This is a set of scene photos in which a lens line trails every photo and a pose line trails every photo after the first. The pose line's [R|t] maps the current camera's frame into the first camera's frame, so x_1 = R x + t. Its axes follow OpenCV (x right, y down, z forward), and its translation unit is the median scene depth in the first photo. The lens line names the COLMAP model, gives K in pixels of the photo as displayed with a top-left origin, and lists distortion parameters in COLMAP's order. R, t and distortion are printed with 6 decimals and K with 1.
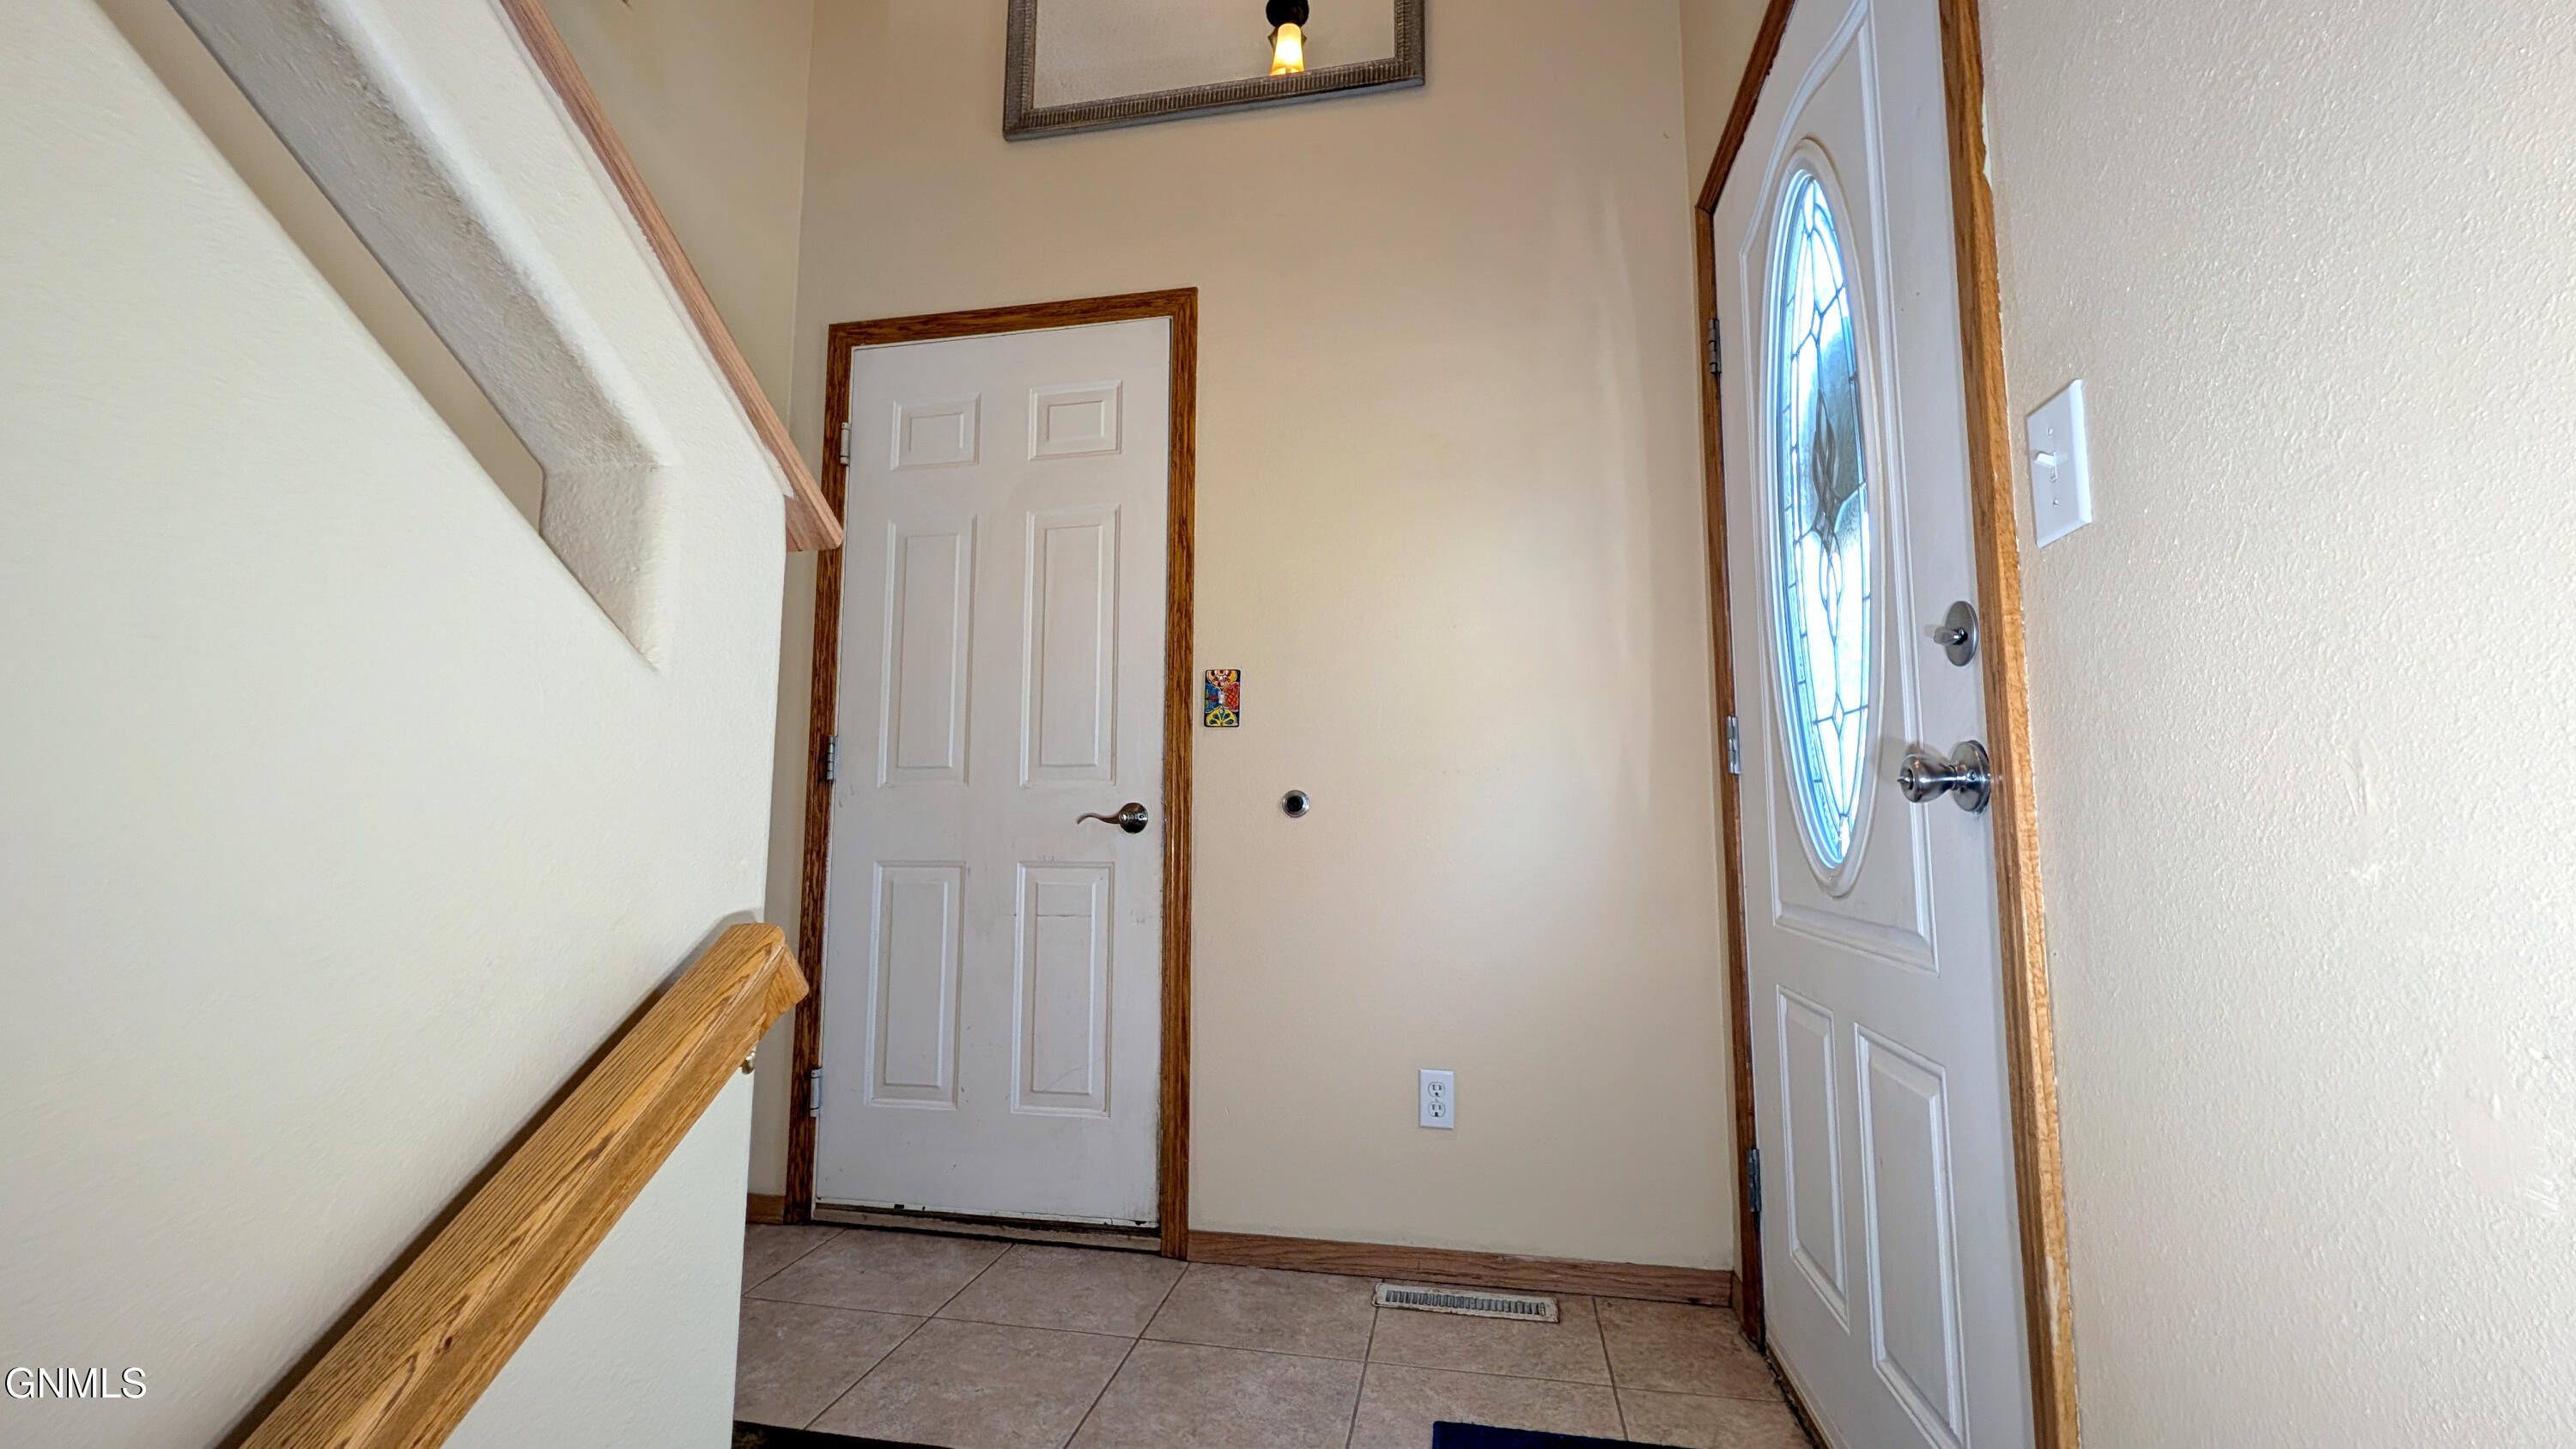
lens RADIAL K [[996.6, 0, 1277.7], [0, 996.6, 722.4], [0, 0, 1]] dist [0.000413, -0.000130]
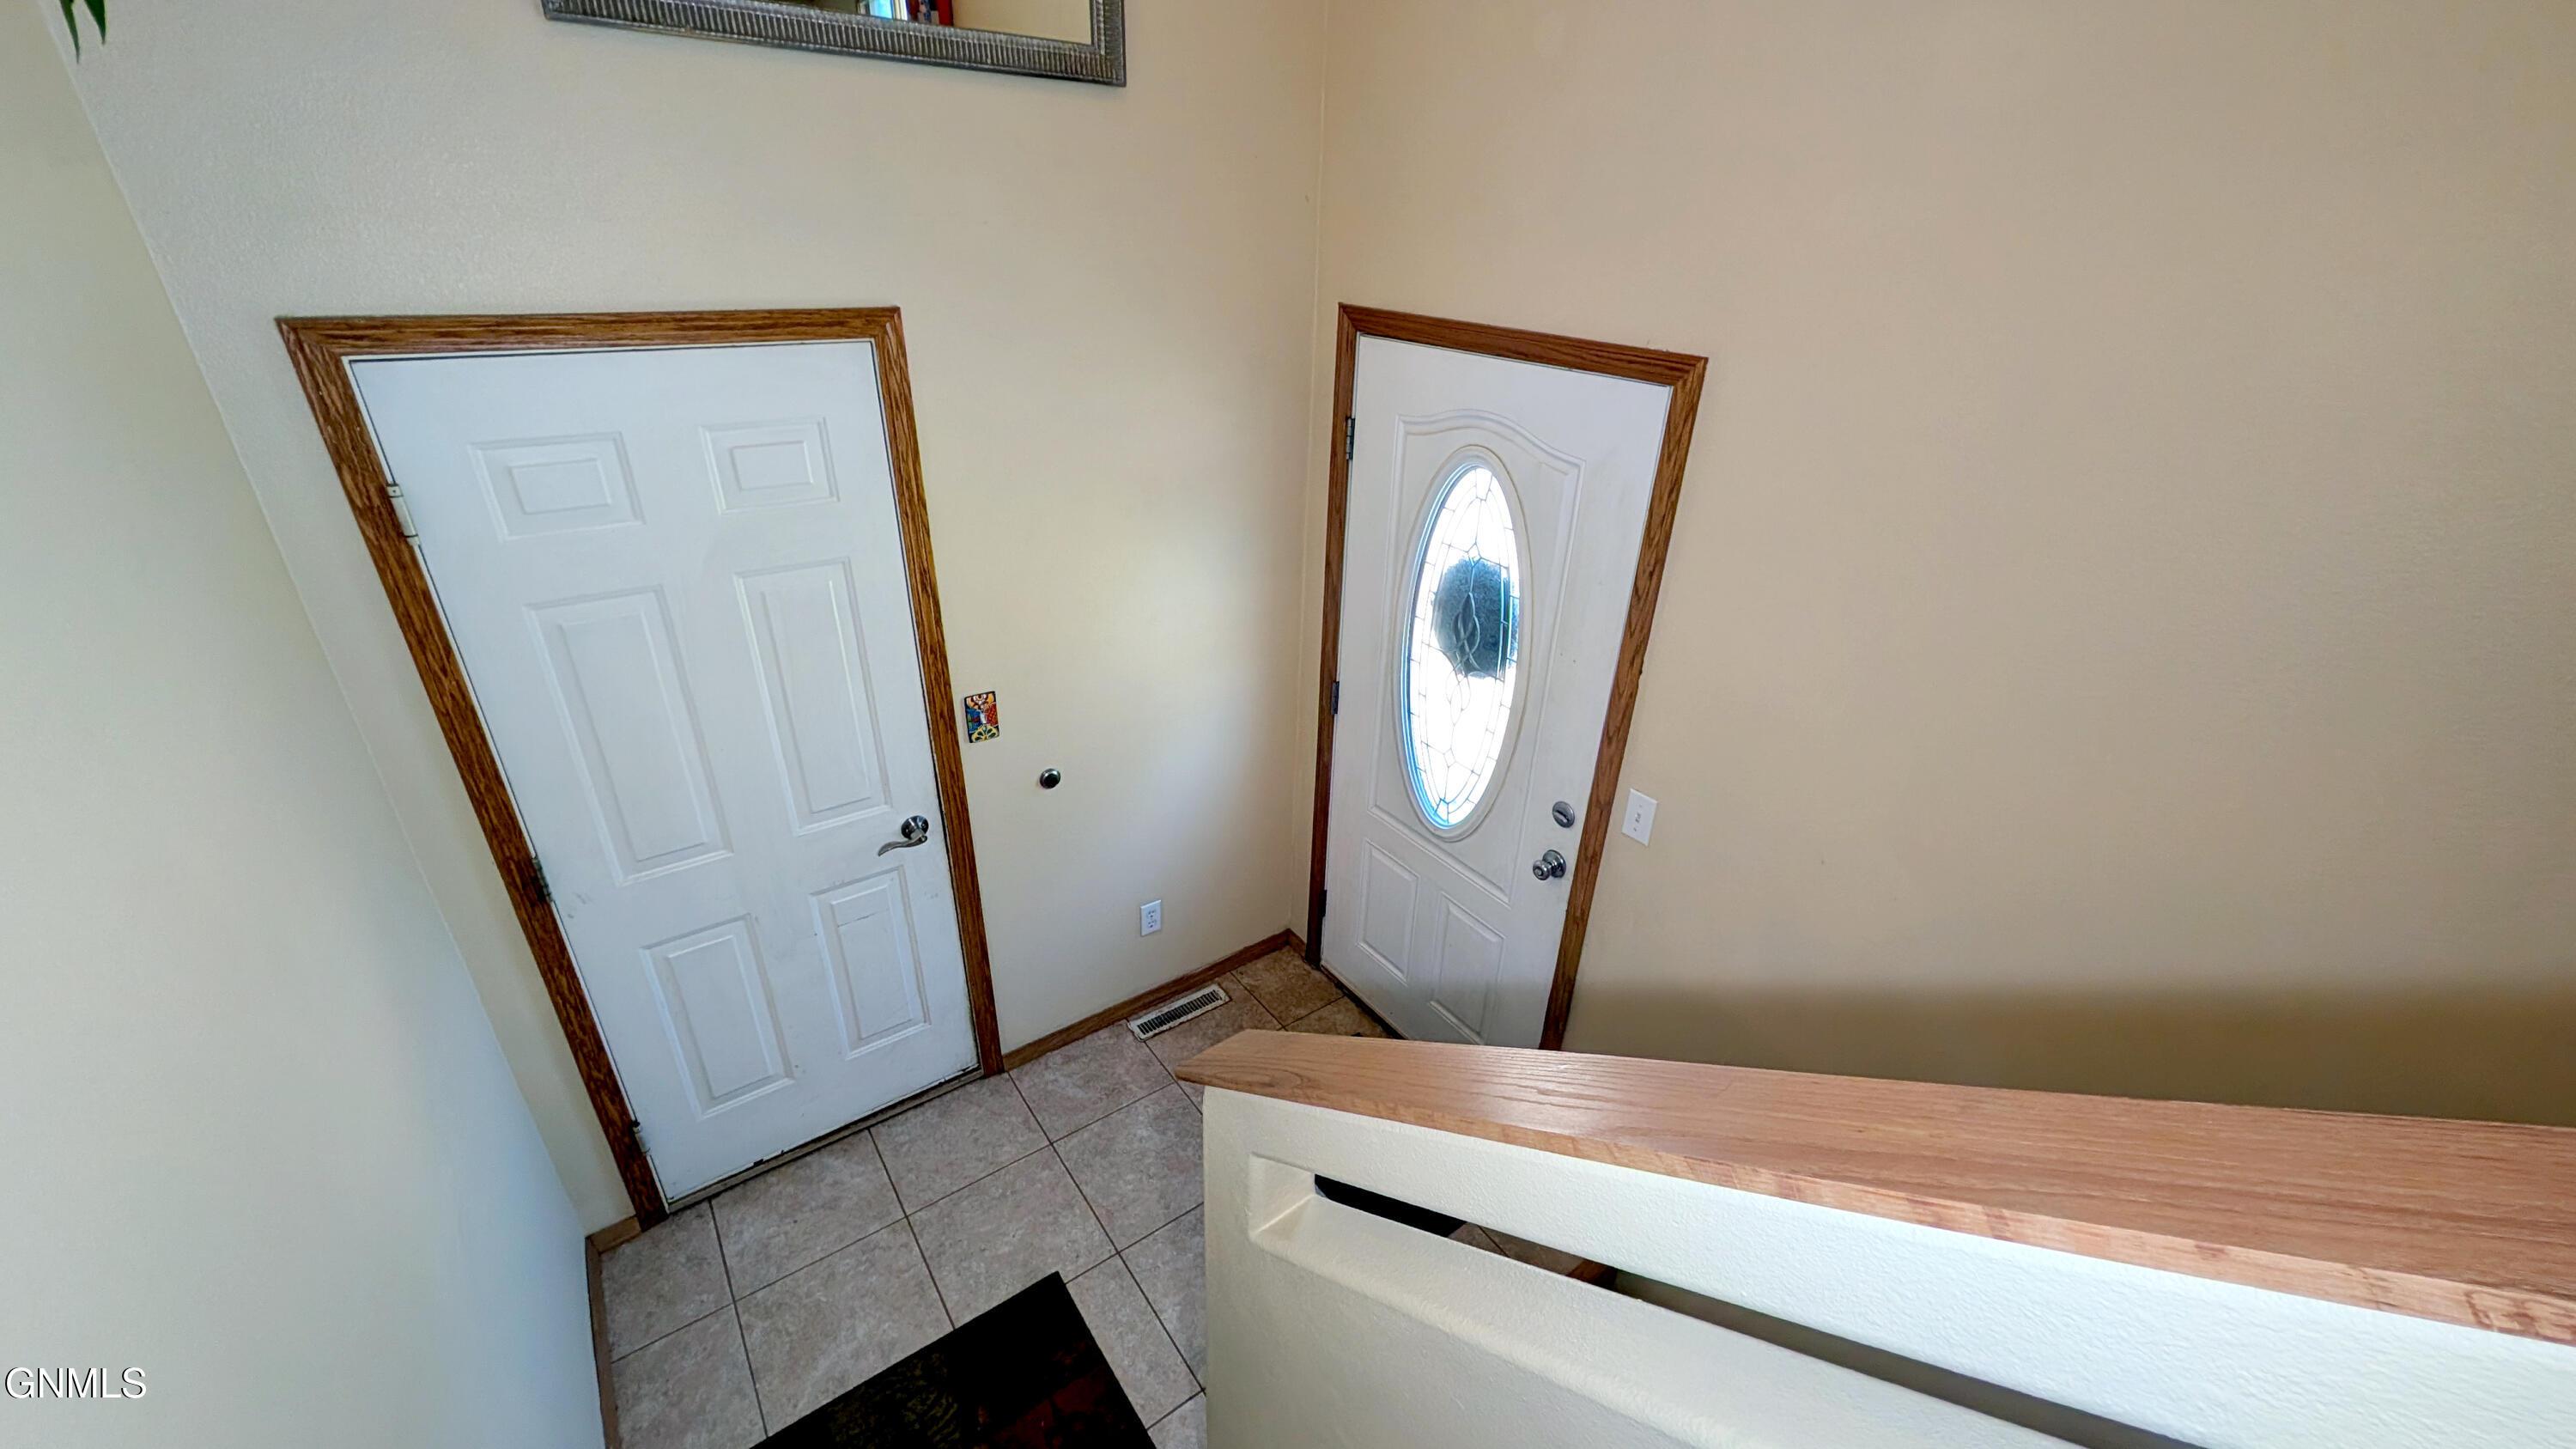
lens RADIAL K [[996.6, 0, 1277.7], [0, 996.6, 722.4], [0, 0, 1]] dist [0.000413, -0.000130]
pose [[0.683254, -0.315383, 0.658557, -0.583460], [-0.104986, 0.850107, 0.516039, -0.650180], [-0.722594, -0.421725, 0.547728, 0.122145]]
